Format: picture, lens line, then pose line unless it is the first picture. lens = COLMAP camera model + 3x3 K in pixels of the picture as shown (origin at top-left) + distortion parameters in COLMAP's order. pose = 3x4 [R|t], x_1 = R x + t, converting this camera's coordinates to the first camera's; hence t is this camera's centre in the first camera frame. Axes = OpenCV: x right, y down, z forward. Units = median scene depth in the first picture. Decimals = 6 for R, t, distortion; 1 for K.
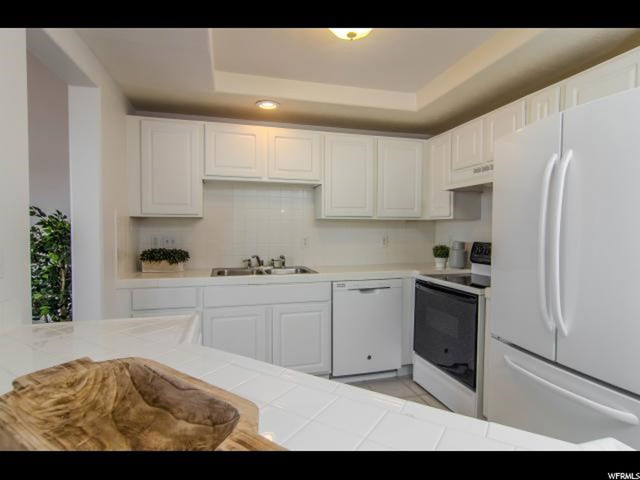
lens RADIAL K [[345.7, 0, 325.3], [0, 345.7, 237.6], [0, 0, 1]] dist [-0.005838, -0.000447]
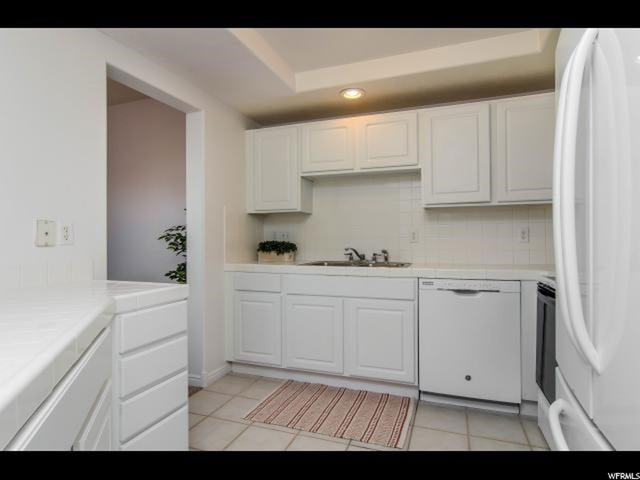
lens RADIAL K [[345.7, 0, 325.3], [0, 345.7, 237.6], [0, 0, 1]] dist [-0.005838, -0.000447]
pose [[0.811611, -0.013272, -0.584047, 0.327349], [-0.003047, 0.999632, -0.026950, 0.049552], [0.584190, 0.023653, 0.811272, 0.164379]]
